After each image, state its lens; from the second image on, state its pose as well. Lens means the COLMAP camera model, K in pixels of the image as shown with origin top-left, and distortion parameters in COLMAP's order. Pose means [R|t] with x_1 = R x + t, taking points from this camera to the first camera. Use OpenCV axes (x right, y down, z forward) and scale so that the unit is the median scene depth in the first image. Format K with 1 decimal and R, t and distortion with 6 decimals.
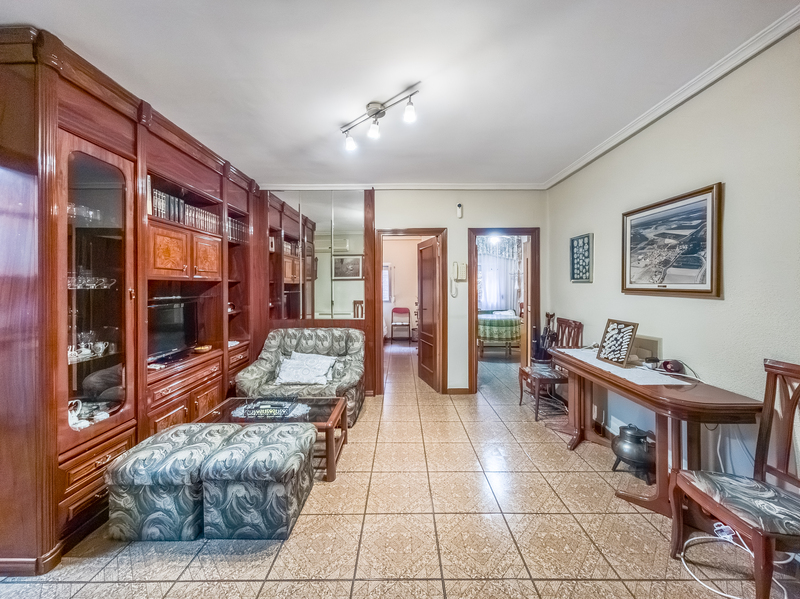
lens RADIAL K [[308.5, 0, 401.5], [0, 308.5, 286.2], [0, 0, 1]] dist [-0.000010, 0.000080]
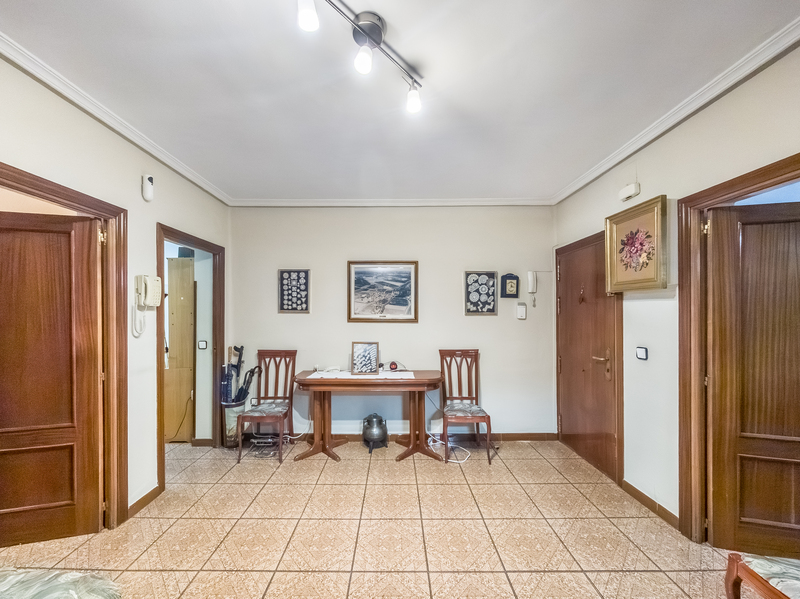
lens RADIAL K [[308.5, 0, 388.8], [0, 308.5, 313.4], [0, 0, 1]] dist [-0.000010, 0.000080]
pose [[0.000803, 0.001593, 0.999998, -0.612989], [0.004850, 0.999987, -0.001597, -0.010078], [-0.999988, 0.004851, 0.000795, 0.846278]]
